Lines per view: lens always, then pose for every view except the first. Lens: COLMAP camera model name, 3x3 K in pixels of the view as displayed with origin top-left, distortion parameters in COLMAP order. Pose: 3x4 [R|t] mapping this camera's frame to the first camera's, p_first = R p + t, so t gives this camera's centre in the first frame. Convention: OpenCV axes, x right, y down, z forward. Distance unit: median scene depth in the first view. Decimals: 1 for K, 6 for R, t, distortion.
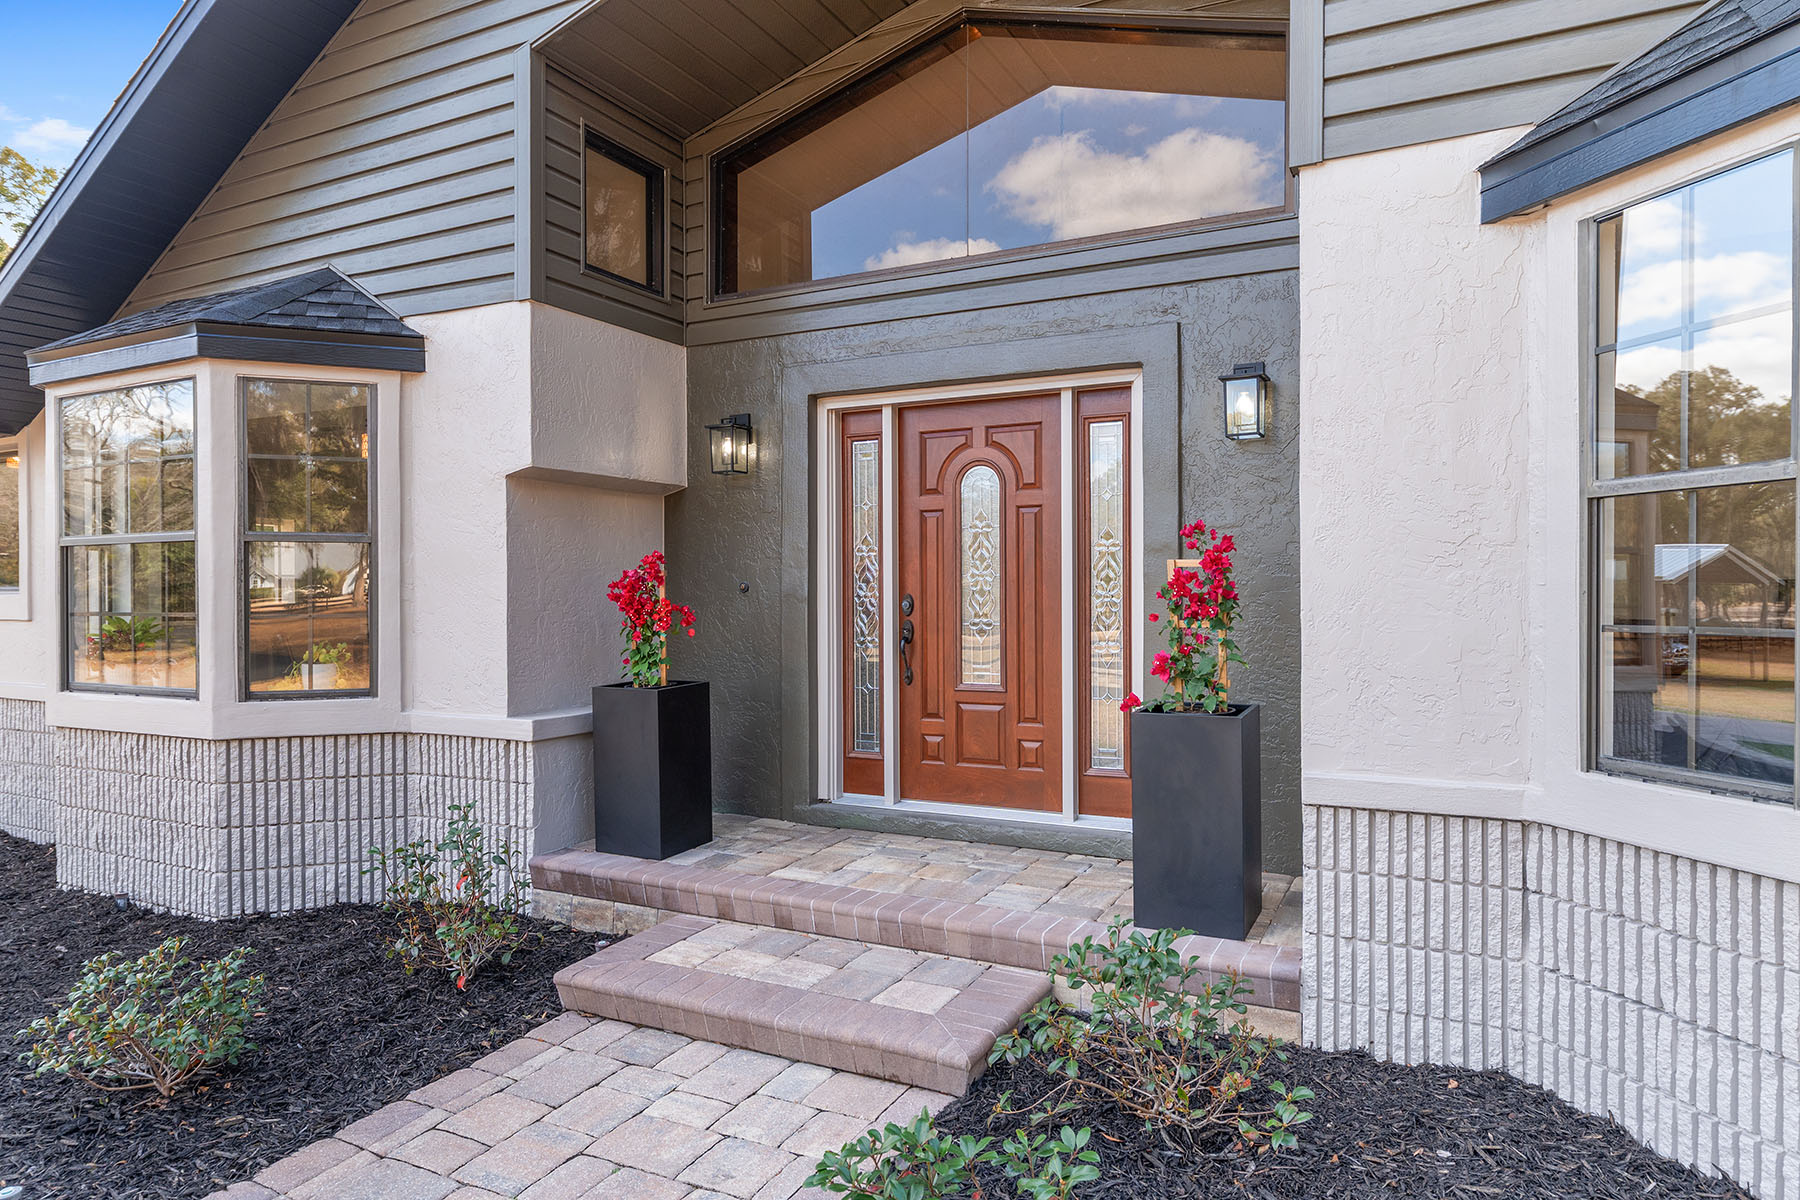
lens RADIAL K [[1086.0, 0, 897.2], [0, 1086.0, 601.6], [0, 0, 1]] dist [0.011728, 0.001207]
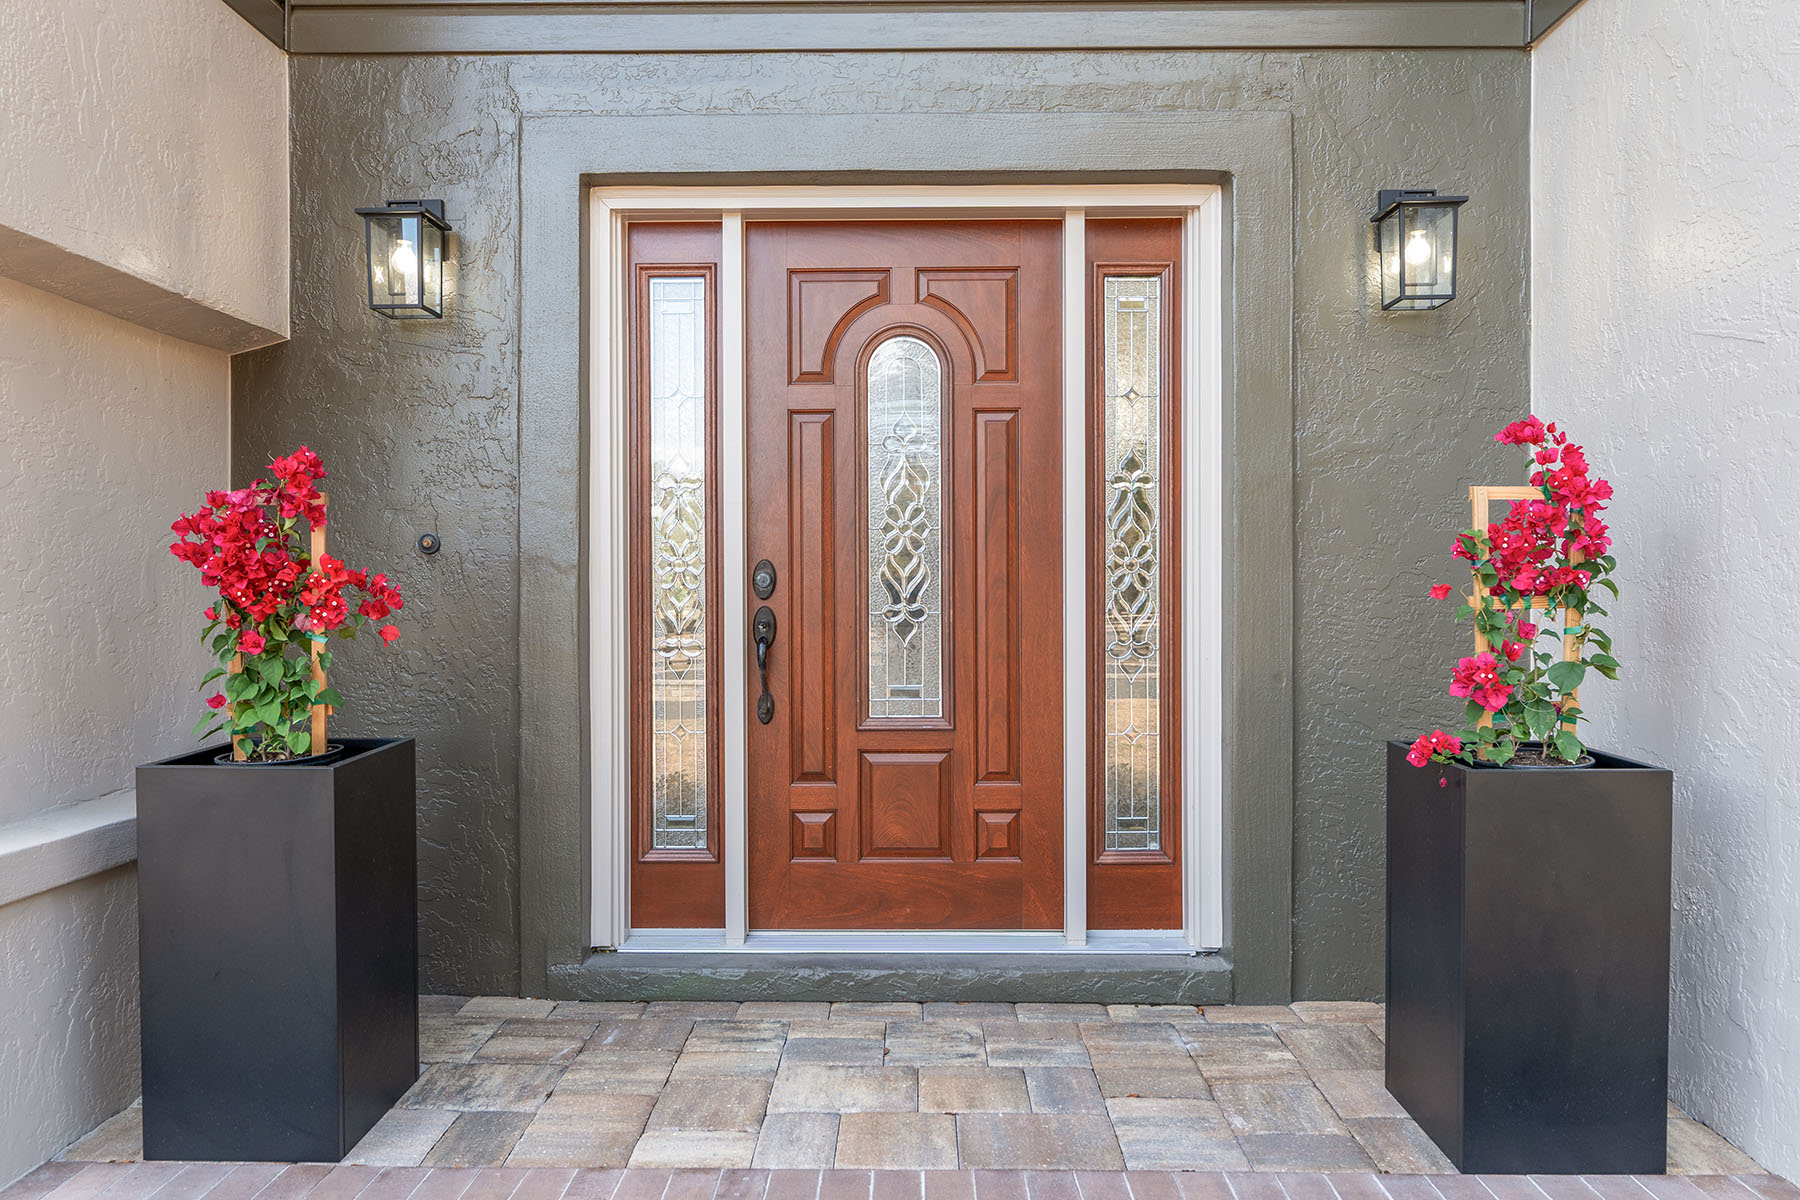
lens RADIAL K [[1230.2, 0, 904.3], [0, 1230.2, 595.0], [0, 0, 1]] dist [0.001108, -0.002007]
pose [[0.897483, 0.001035, 0.441047, -0.212949], [-0.000087, 0.999998, -0.002170, 0.013191], [-0.441048, 0.001909, 0.897481, 0.424470]]
